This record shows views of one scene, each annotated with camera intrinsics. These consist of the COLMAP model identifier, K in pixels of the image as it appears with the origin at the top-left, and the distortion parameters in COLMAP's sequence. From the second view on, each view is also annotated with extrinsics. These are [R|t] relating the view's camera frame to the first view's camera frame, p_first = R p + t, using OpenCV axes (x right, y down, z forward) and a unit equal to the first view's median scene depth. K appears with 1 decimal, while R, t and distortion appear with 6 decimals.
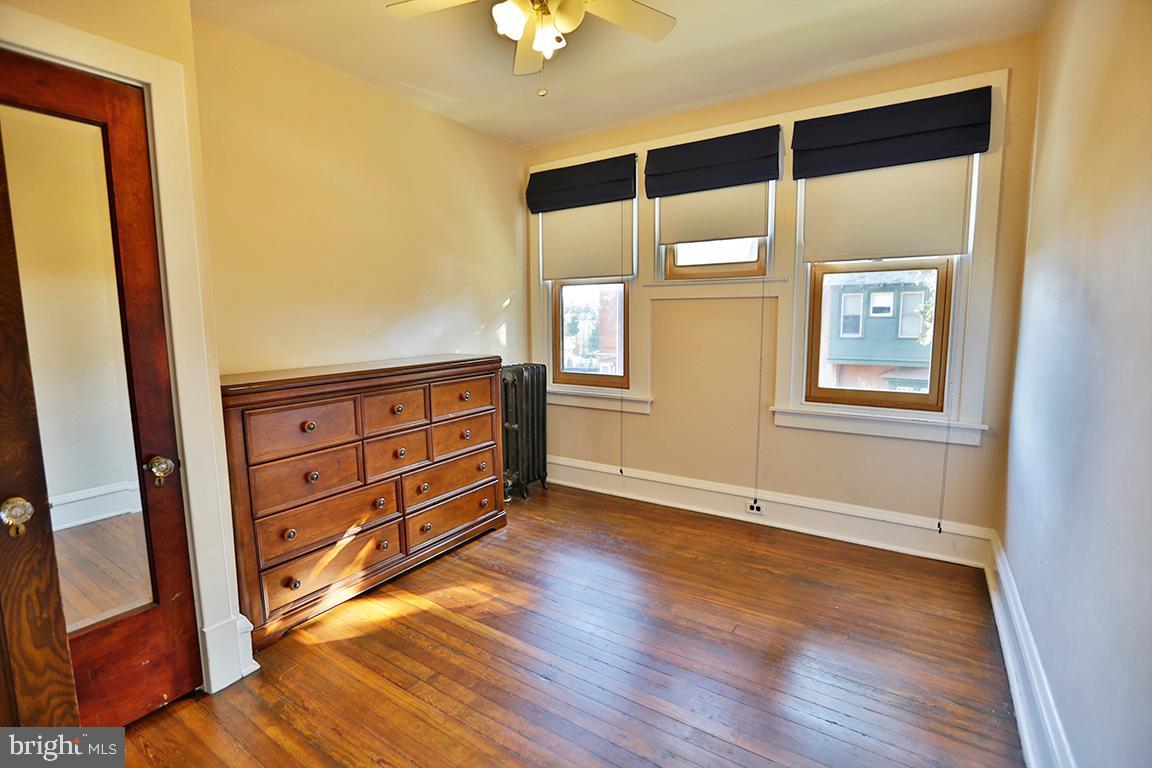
lens RADIAL K [[526.0, 0, 566.9], [0, 526.0, 381.0], [0, 0, 1]] dist [-0.042932, 0.012571]
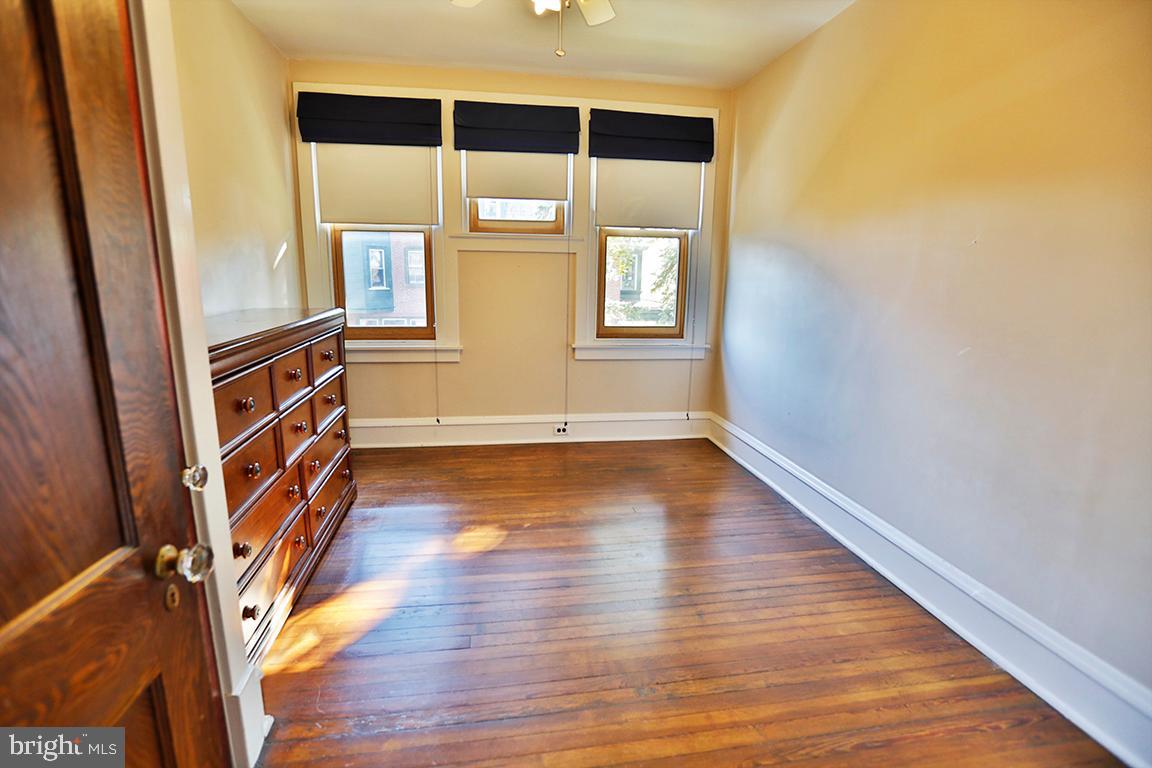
lens RADIAL K [[526.0, 0, 563.4], [0, 526.0, 378.0], [0, 0, 1]] dist [-0.042932, 0.012571]
pose [[0.737549, -0.107946, 0.666610, -0.432218], [0.057265, 0.993583, 0.097534, 0.005501], [-0.672861, -0.033763, 0.738998, 0.103058]]
